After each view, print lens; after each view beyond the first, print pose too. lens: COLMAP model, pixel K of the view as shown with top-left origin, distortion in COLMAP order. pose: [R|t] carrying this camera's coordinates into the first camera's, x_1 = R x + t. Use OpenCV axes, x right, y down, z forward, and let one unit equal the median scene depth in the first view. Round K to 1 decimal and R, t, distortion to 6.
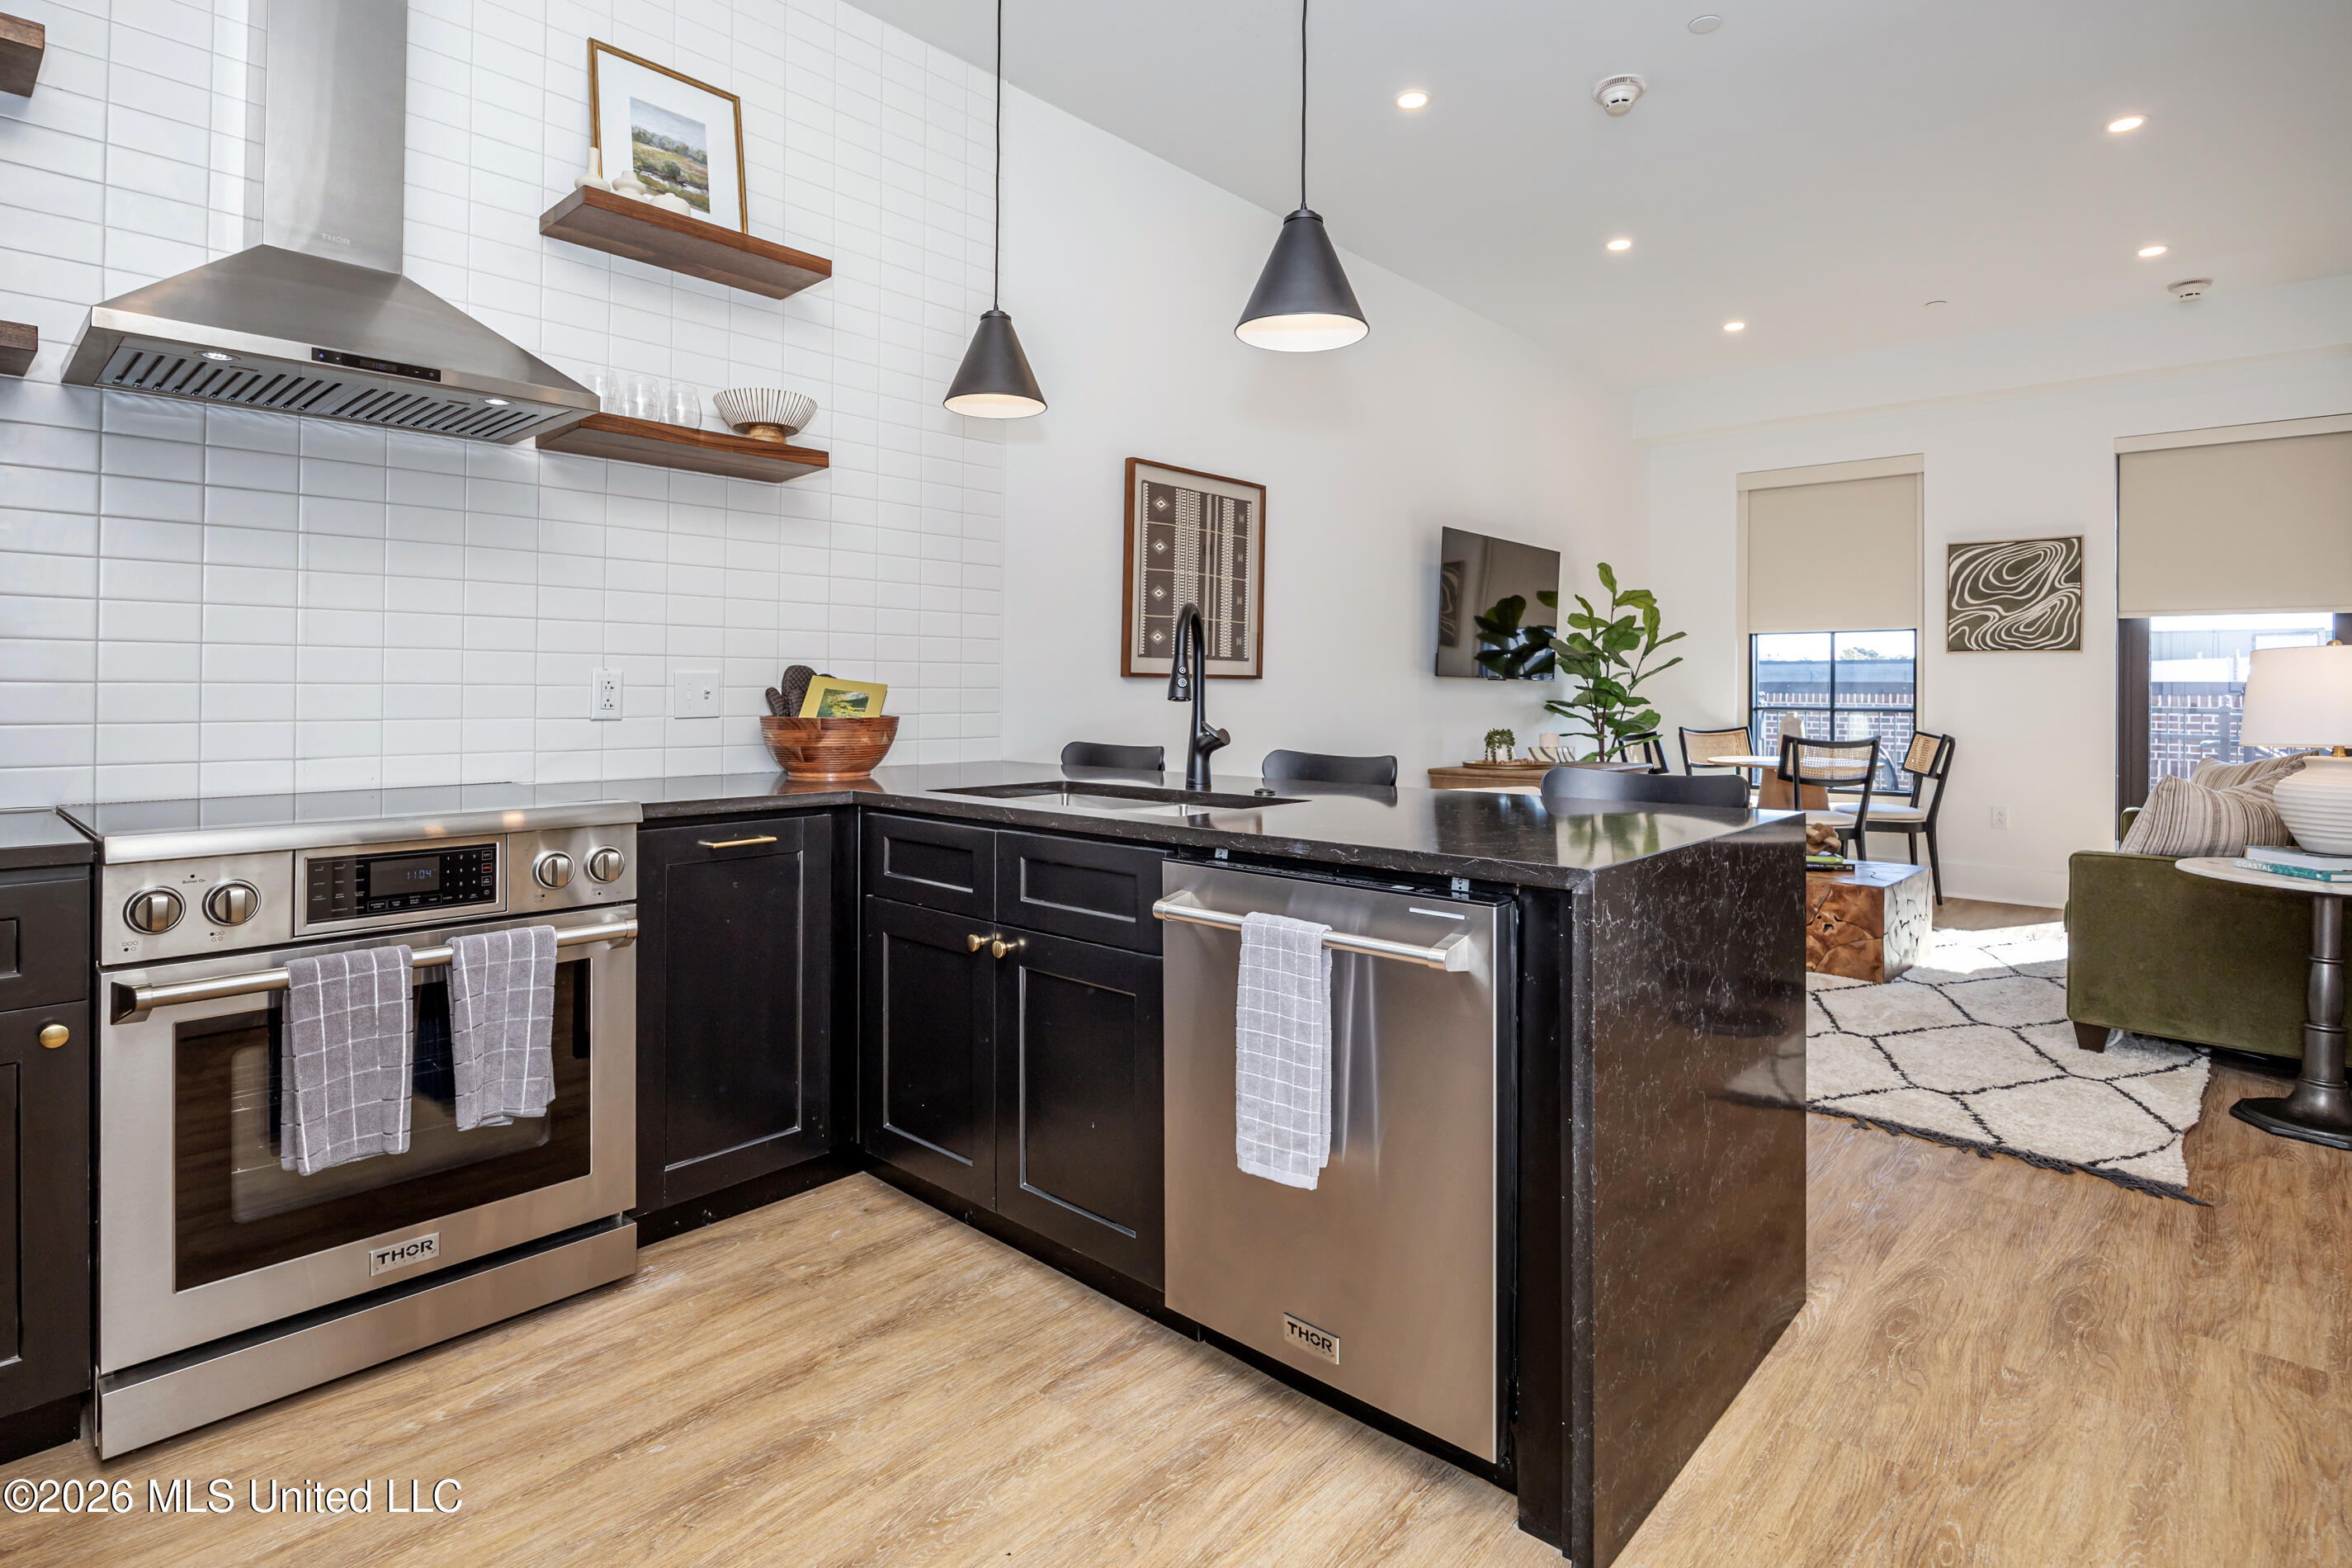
lens RADIAL K [[1199.6, 0, 1137.3], [0, 1199.6, 674.2], [0, 0, 1]] dist [0.001946, -0.002066]
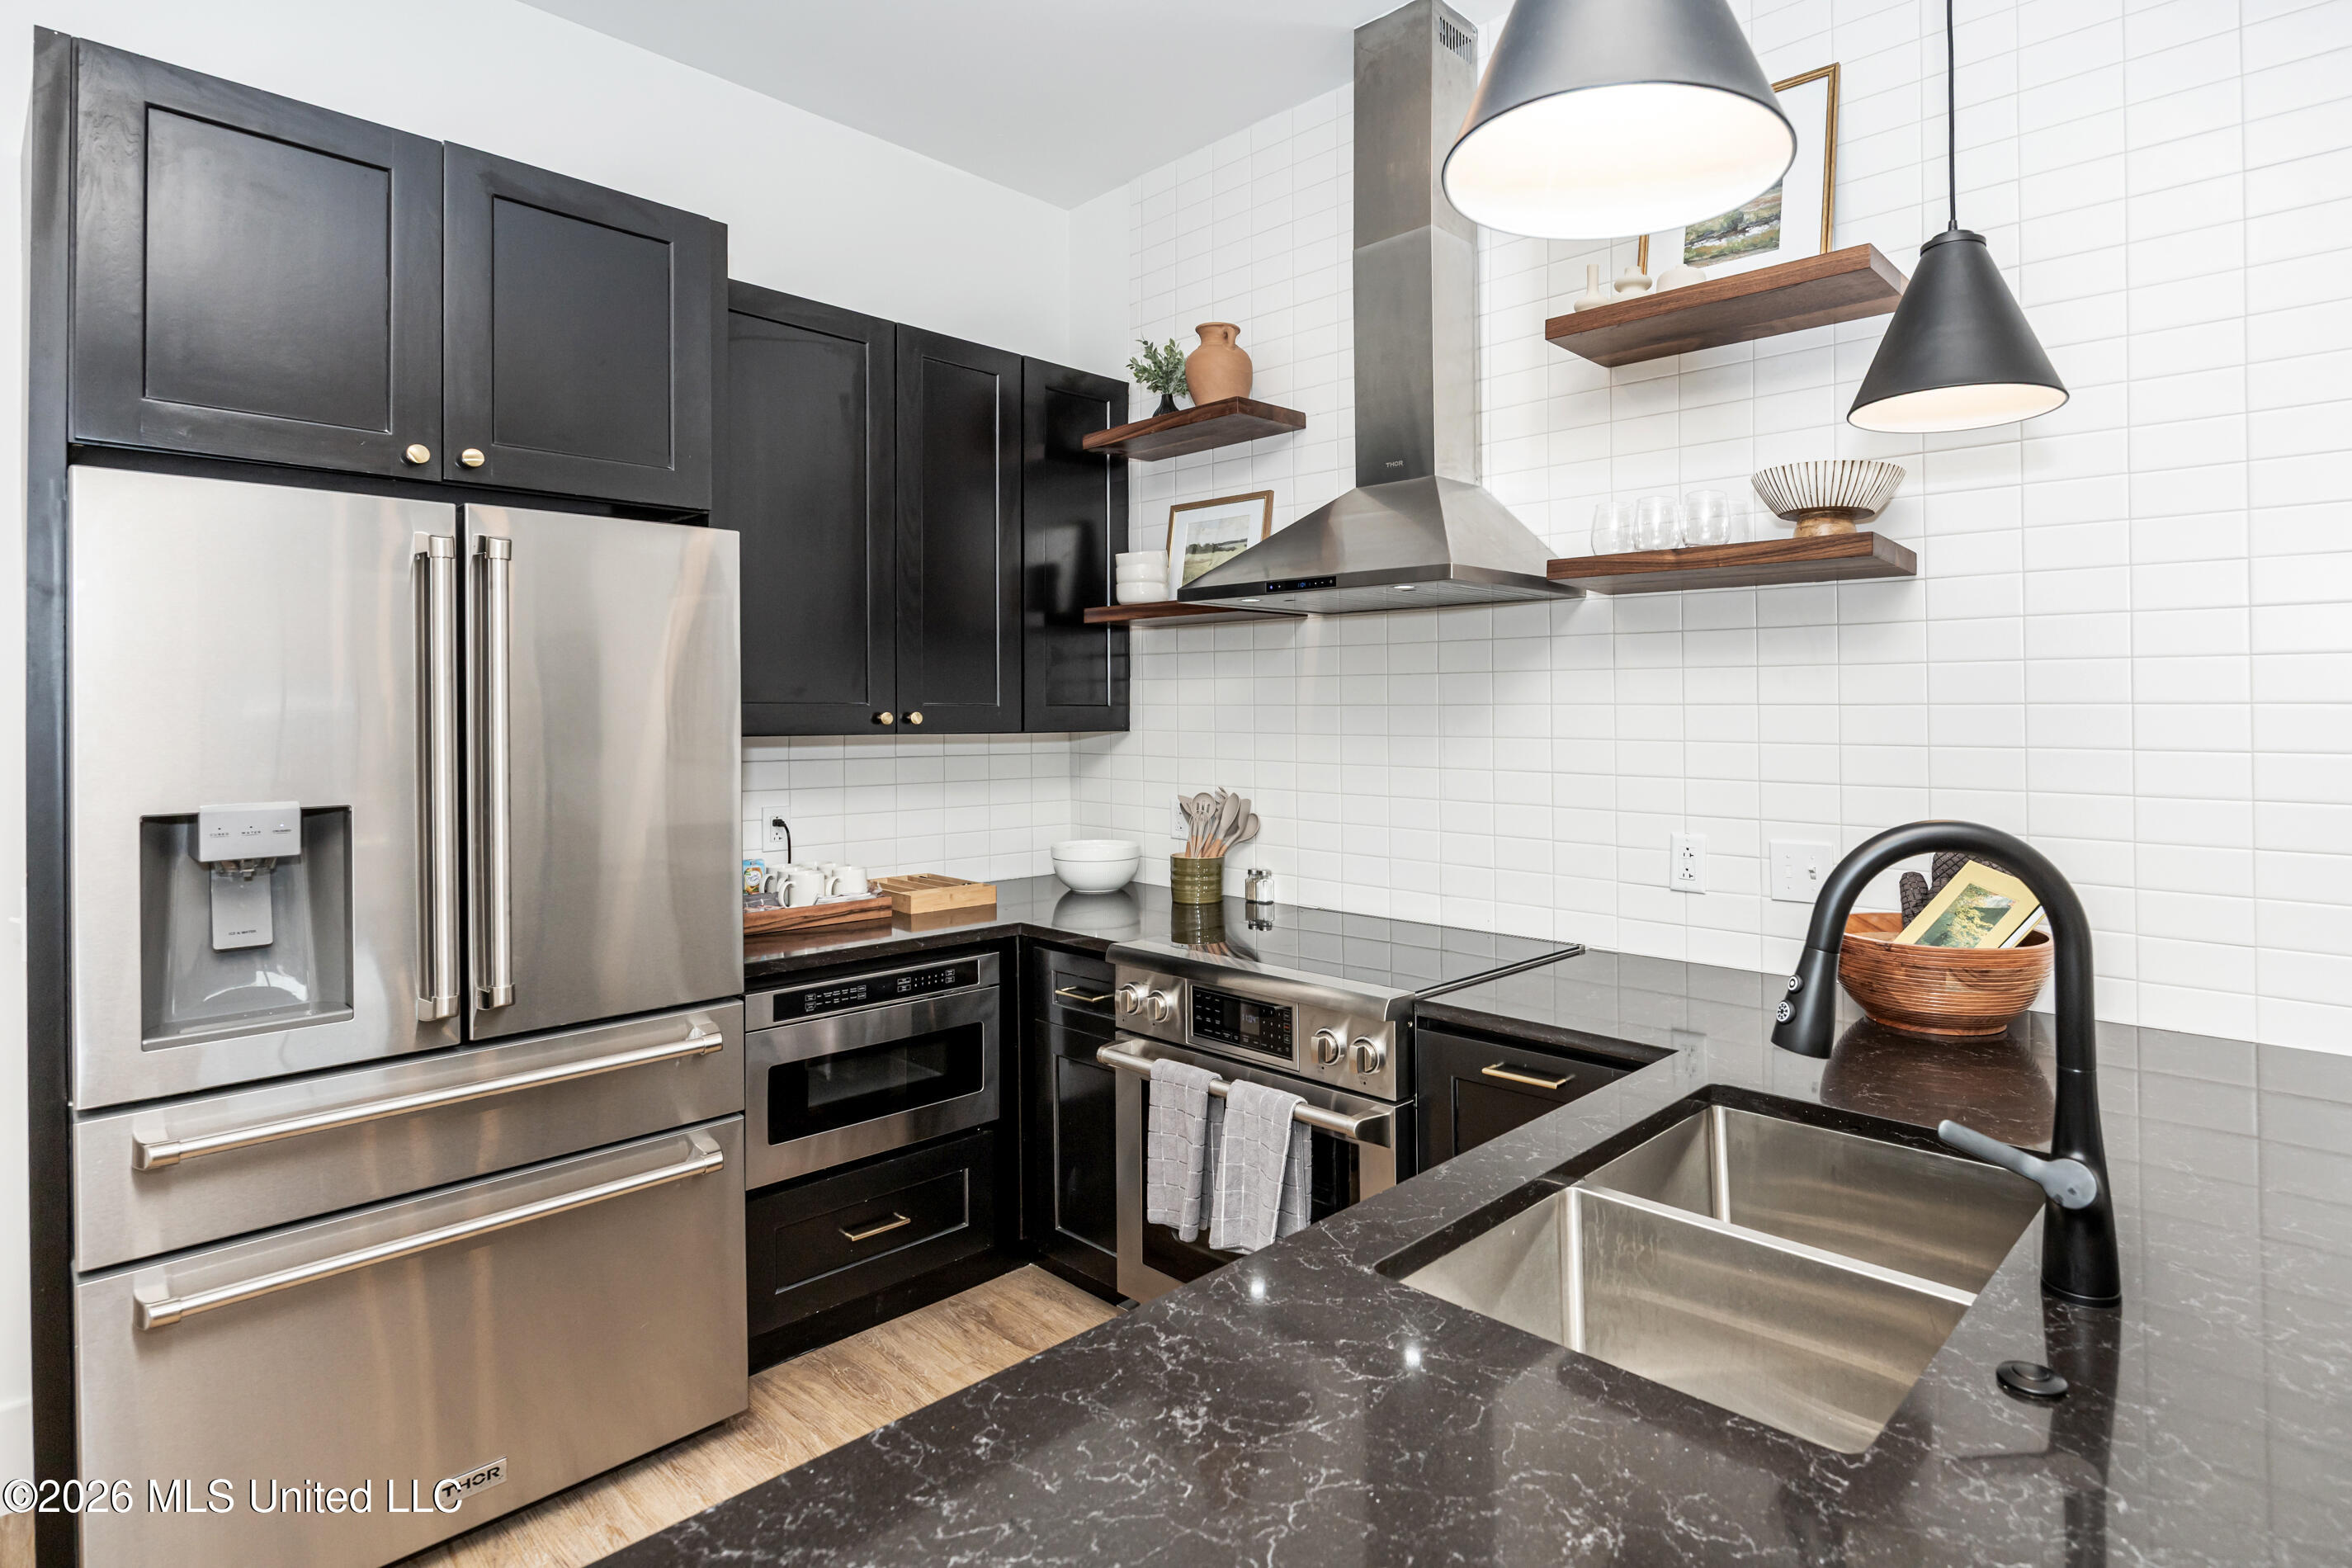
lens RADIAL K [[1199.6, 0, 1316.3], [0, 1199.6, 709.2], [0, 0, 1]] dist [0.001946, -0.002066]
pose [[0.050985, -0.007571, -0.998671, 0.571420], [0.009470, 0.999930, -0.007097, -0.125526], [0.998654, -0.009095, 0.051054, 0.961944]]
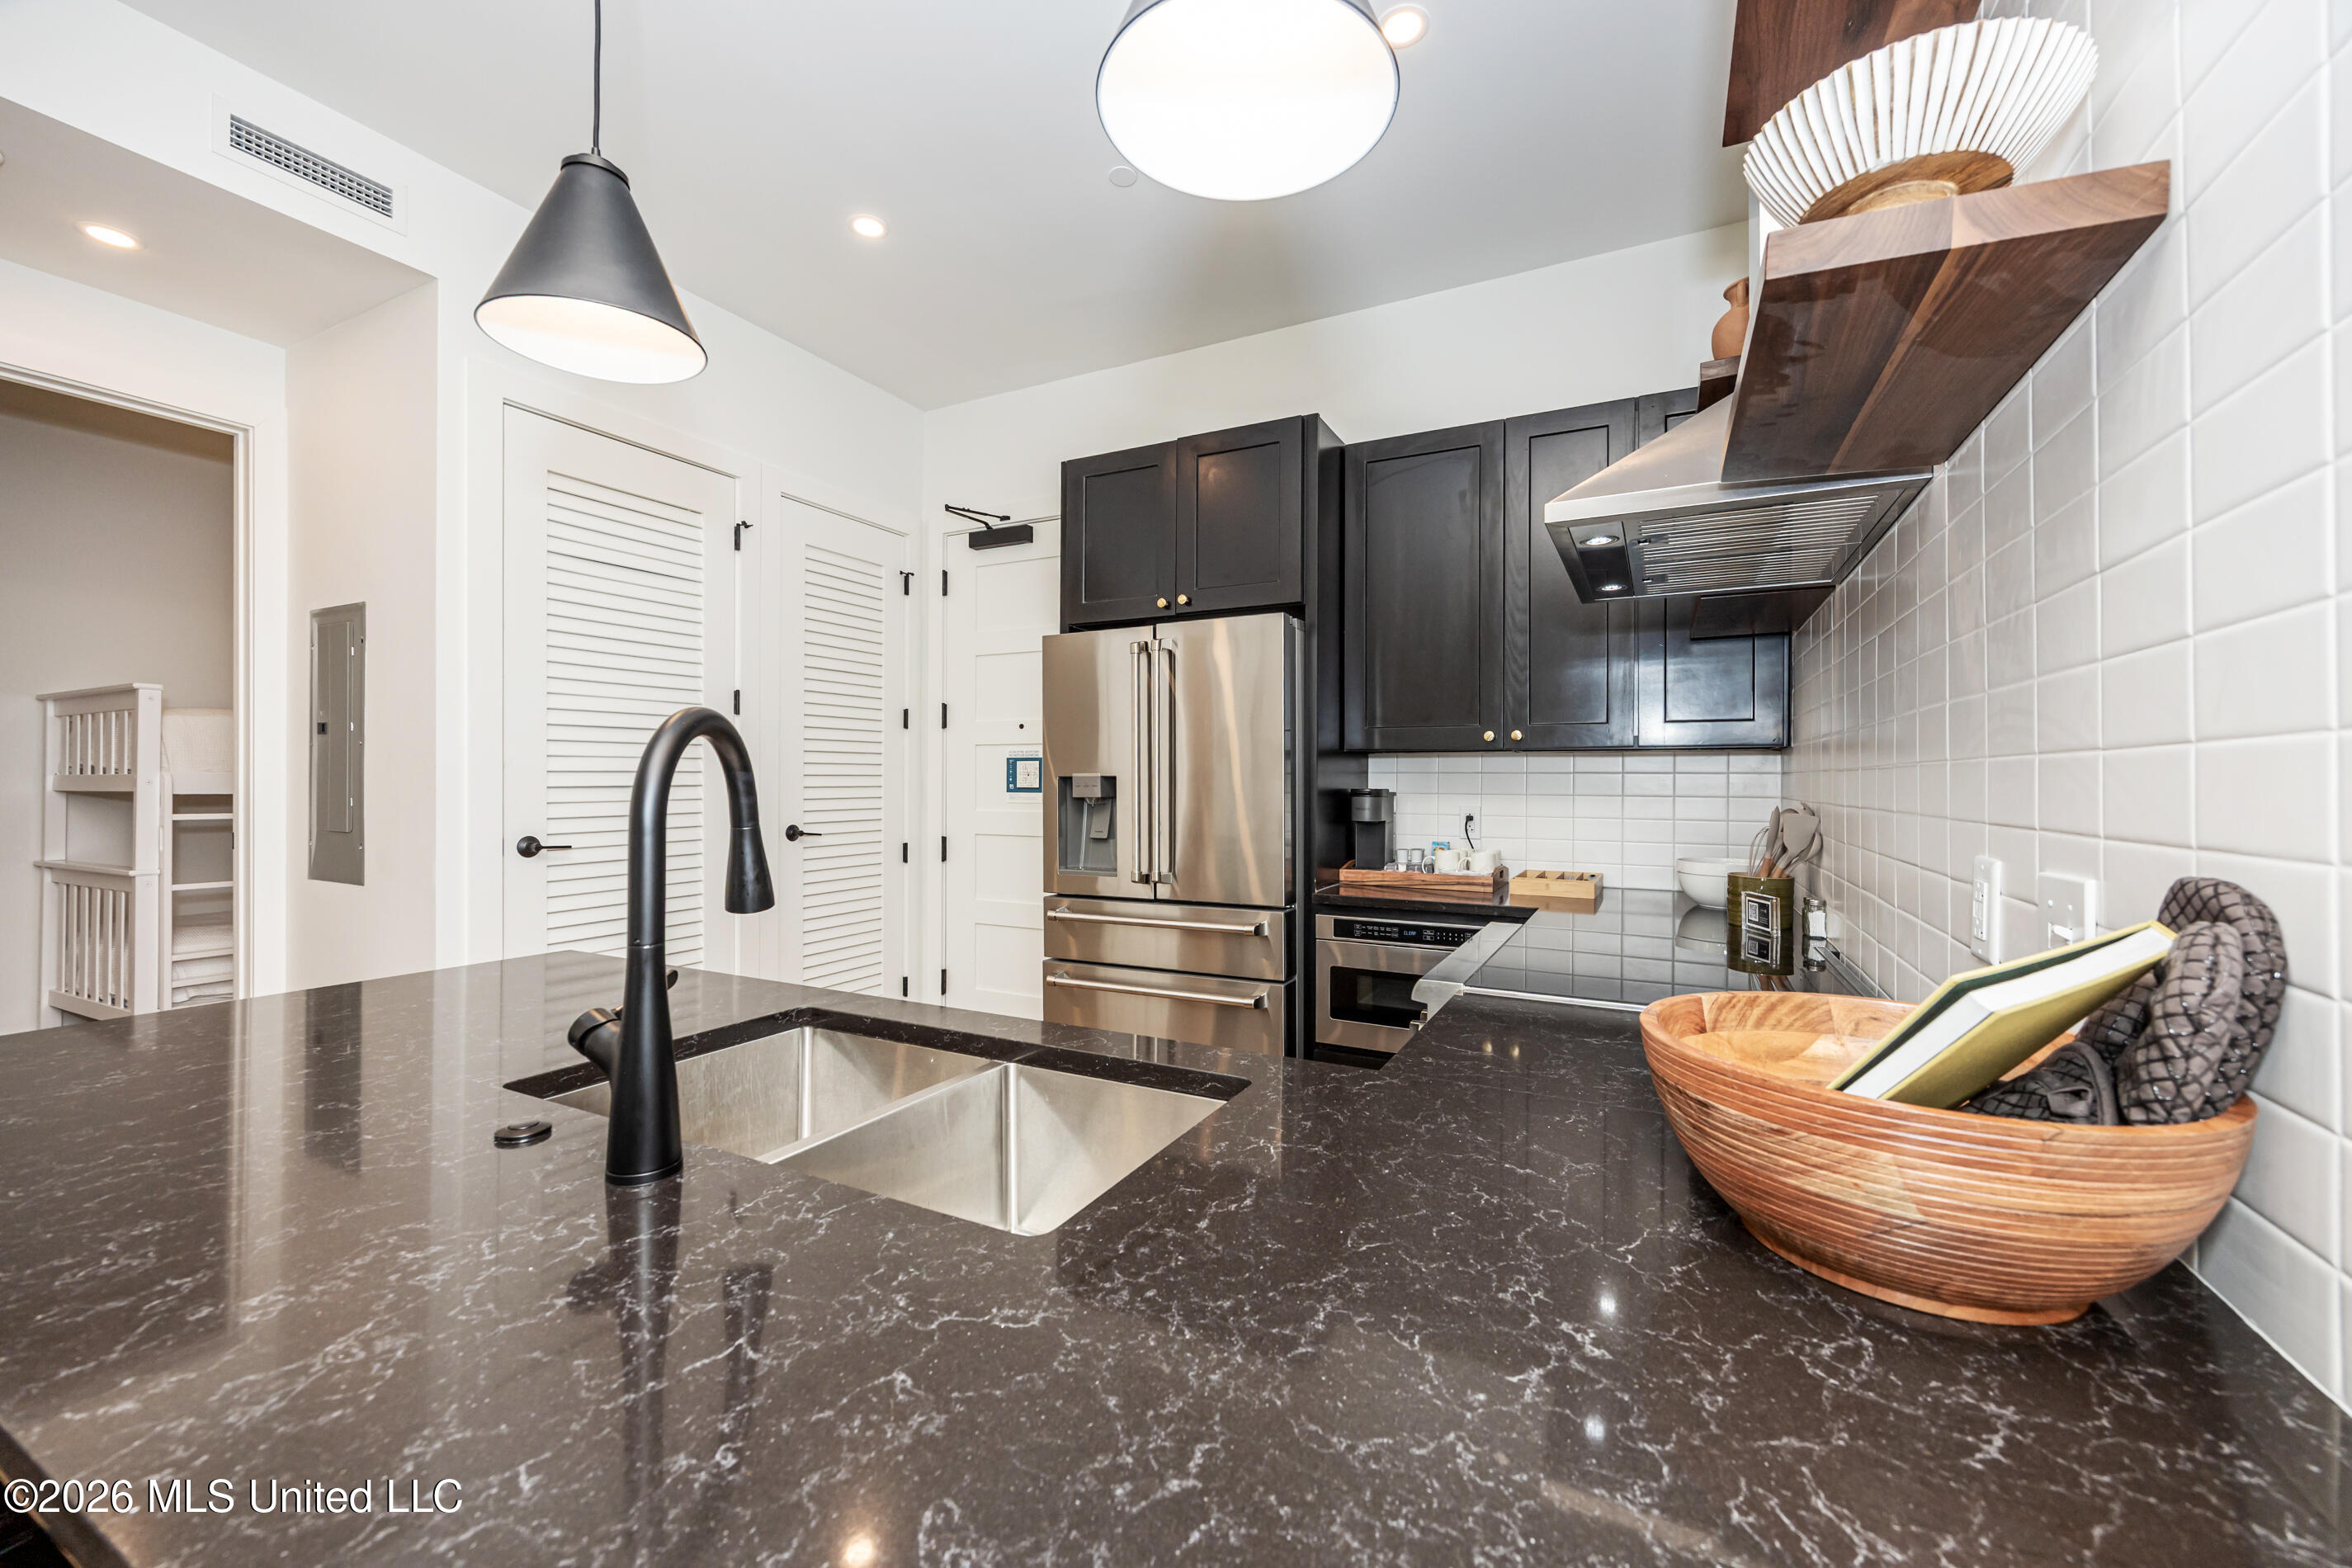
lens RADIAL K [[921.9, 0, 1174.4], [0, 921.9, 789.2], [0, 0, 1]] dist [-0.000705, 0.000482]
pose [[-0.952398, -0.004405, -0.304824, -0.015823], [-0.003736, 0.999989, -0.002779, -0.040708], [0.304833, -0.001507, -0.952405, 1.724452]]
